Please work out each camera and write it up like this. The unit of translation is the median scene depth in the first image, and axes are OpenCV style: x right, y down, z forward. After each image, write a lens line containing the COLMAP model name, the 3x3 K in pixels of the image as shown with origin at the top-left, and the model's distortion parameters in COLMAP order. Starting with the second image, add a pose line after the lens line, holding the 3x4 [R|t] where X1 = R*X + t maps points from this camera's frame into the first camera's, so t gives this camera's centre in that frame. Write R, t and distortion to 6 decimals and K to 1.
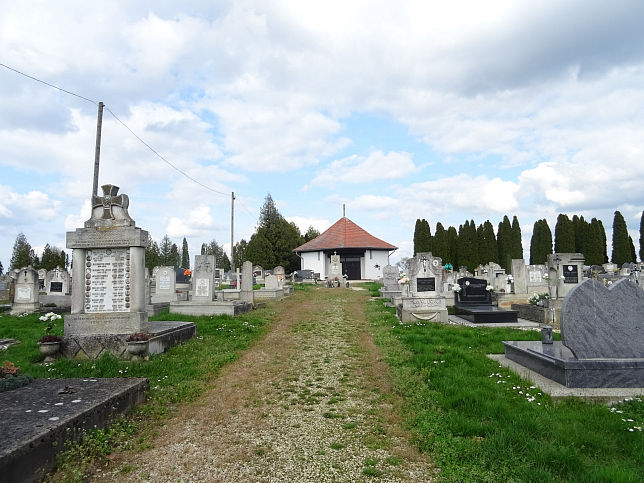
lens RADIAL K [[455.2, 0, 318.5], [0, 455.2, 241.8], [0, 0, 1]] dist [-0.004248, -0.010221]
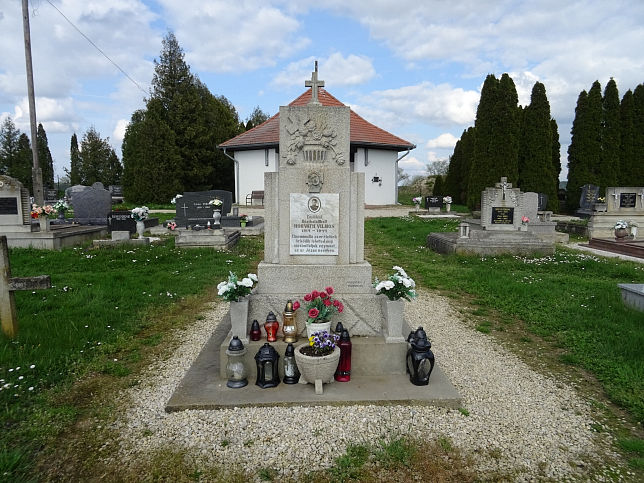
lens RADIAL K [[451.4, 0, 319.9], [0, 451.4, 244.5], [0, 0, 1]] dist [-0.004234, -0.005348]
pose [[0.994943, 0.002701, 0.100403, 0.005563], [-0.022981, 0.979243, 0.201382, 0.015091], [-0.097775, -0.202671, 0.974353, 0.308771]]
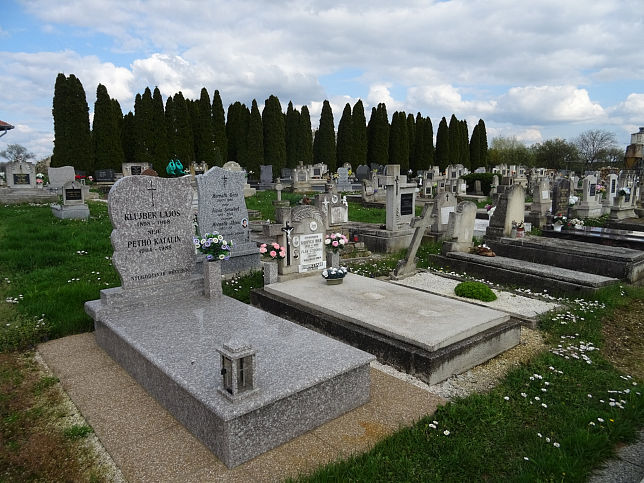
lens RADIAL K [[455.2, 0, 320.1], [0, 455.2, 243.5], [0, 0, 1]] dist [-0.004248, -0.010221]
pose [[0.695392, -0.103243, 0.711176, 0.014175], [-0.065311, 0.976451, 0.205615, 0.009881], [-0.715657, -0.189430, 0.672273, 0.204259]]
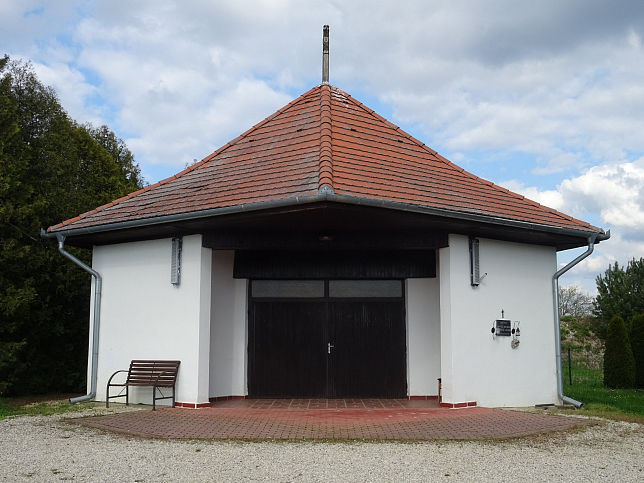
lens RADIAL K [[699.7, 0, 315.3], [0, 699.7, 238.6], [0, 0, 1]] dist [-0.022053, 0.000000]
pose [[0.995809, 0.032846, 0.085355, 0.018327], [-0.027867, 0.997876, -0.058889, 0.023906], [-0.087108, 0.056263, 0.994609, 0.477589]]
